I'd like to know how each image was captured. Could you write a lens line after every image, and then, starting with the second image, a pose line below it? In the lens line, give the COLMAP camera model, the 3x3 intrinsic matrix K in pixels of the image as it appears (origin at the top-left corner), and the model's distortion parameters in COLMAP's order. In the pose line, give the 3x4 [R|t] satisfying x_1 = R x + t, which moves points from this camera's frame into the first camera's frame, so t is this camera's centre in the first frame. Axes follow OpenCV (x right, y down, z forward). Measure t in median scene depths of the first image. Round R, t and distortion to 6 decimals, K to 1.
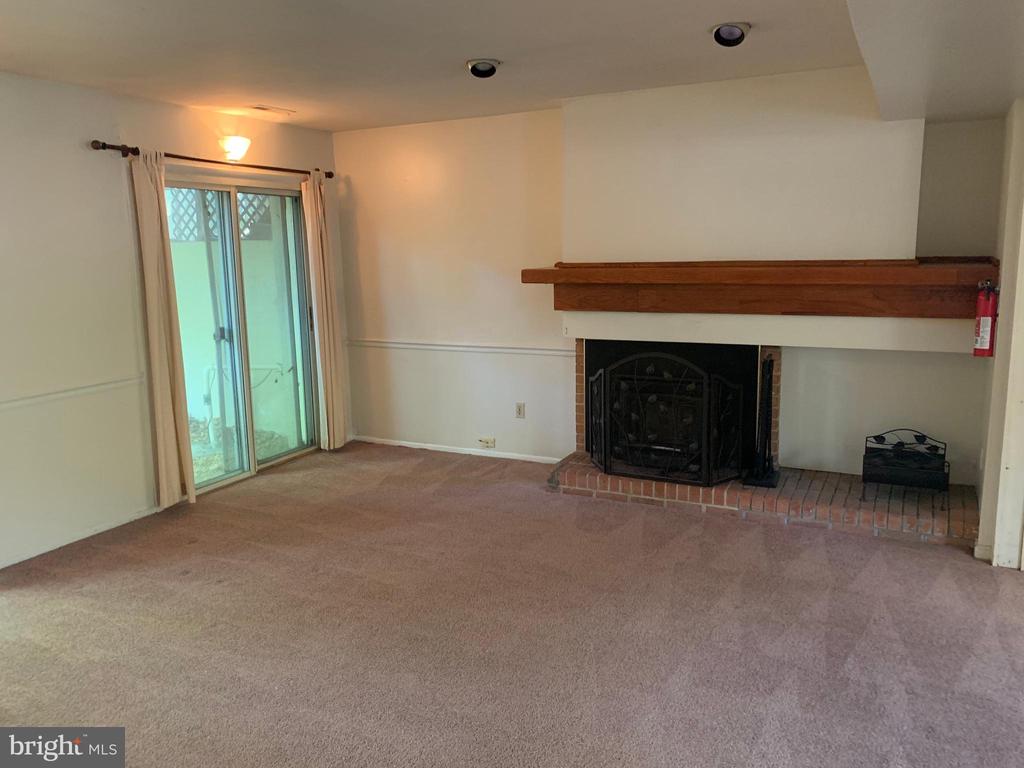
lens RADIAL K [[780.7, 0, 515.3], [0, 780.7, 377.3], [0, 0, 1]] dist [0.035341, -0.036930]
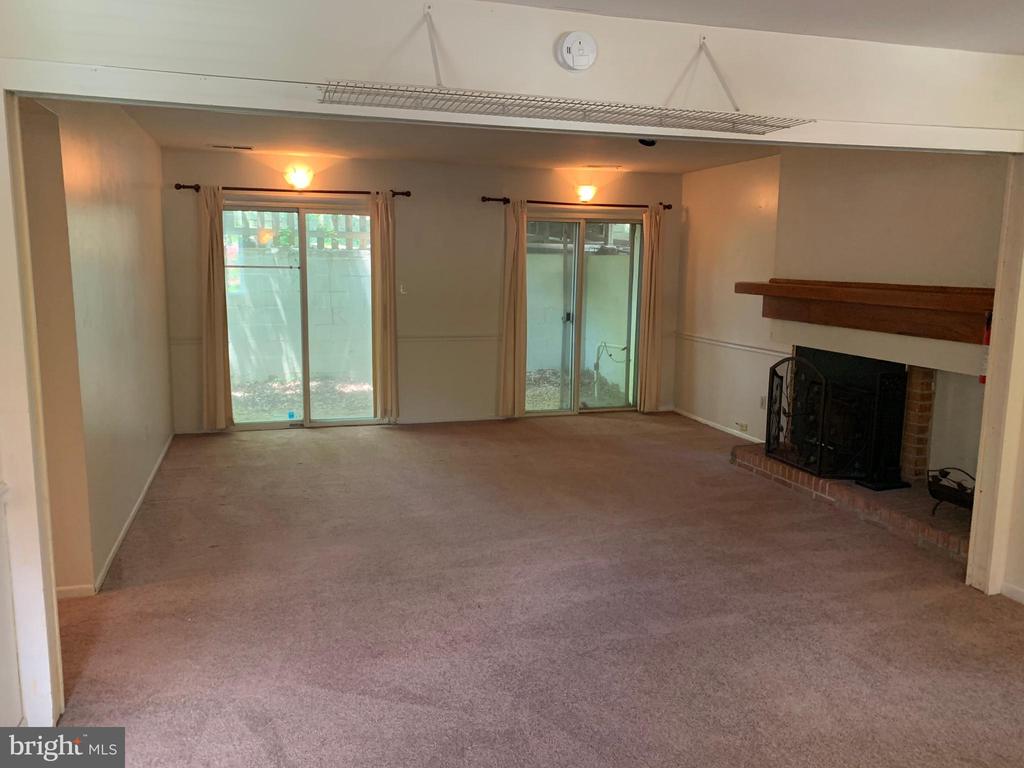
lens RADIAL K [[780.7, 0, 504.0], [0, 780.7, 385.3], [0, 0, 1]] dist [0.035341, -0.036930]
pose [[0.686544, 0.141091, -0.713267, 0.668702], [-0.143659, 0.987975, 0.057154, 0.006613], [0.712755, 0.063228, 0.698558, -0.131276]]
